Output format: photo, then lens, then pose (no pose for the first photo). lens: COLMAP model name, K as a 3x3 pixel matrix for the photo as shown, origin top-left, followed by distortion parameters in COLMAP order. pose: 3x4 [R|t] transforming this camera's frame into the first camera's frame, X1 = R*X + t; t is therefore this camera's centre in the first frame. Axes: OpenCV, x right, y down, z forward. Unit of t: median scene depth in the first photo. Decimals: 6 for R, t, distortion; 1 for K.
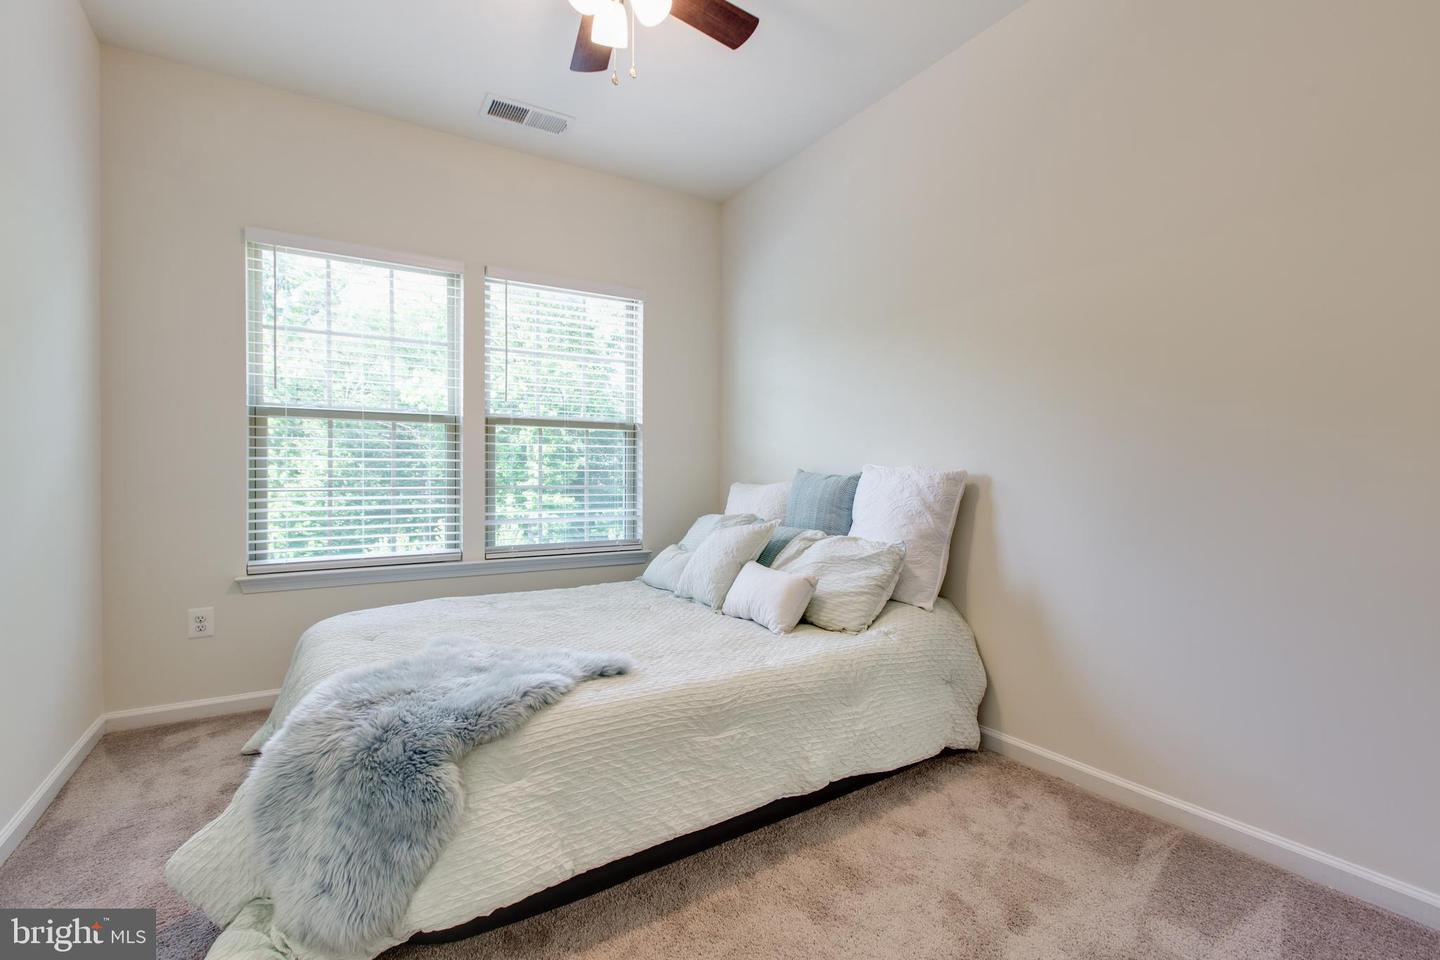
lens RADIAL K [[642.7, 0, 713.4], [0, 642.7, 483.7], [0, 0, 1]] dist [-0.002662, 0.000467]
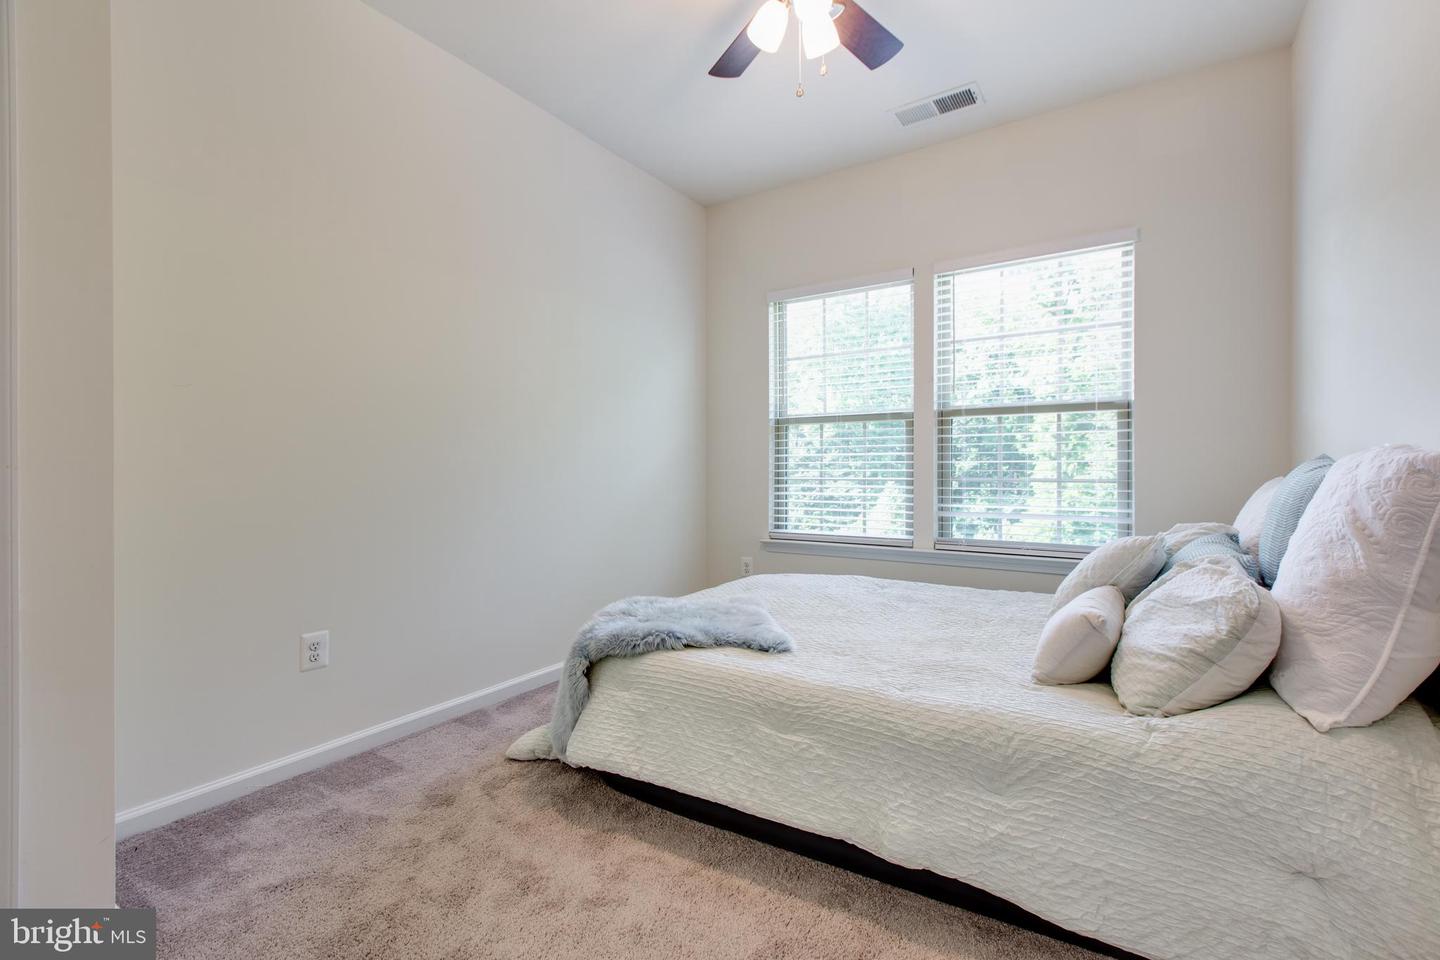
lens RADIAL K [[642.7, 0, 719.4], [0, 642.7, 472.5], [0, 0, 1]] dist [-0.002662, 0.000467]
pose [[0.426011, 0.003438, -0.904711, 0.501048], [-0.007583, 0.999971, 0.000230, -0.002770], [0.904686, 0.006762, 0.426025, 0.293415]]
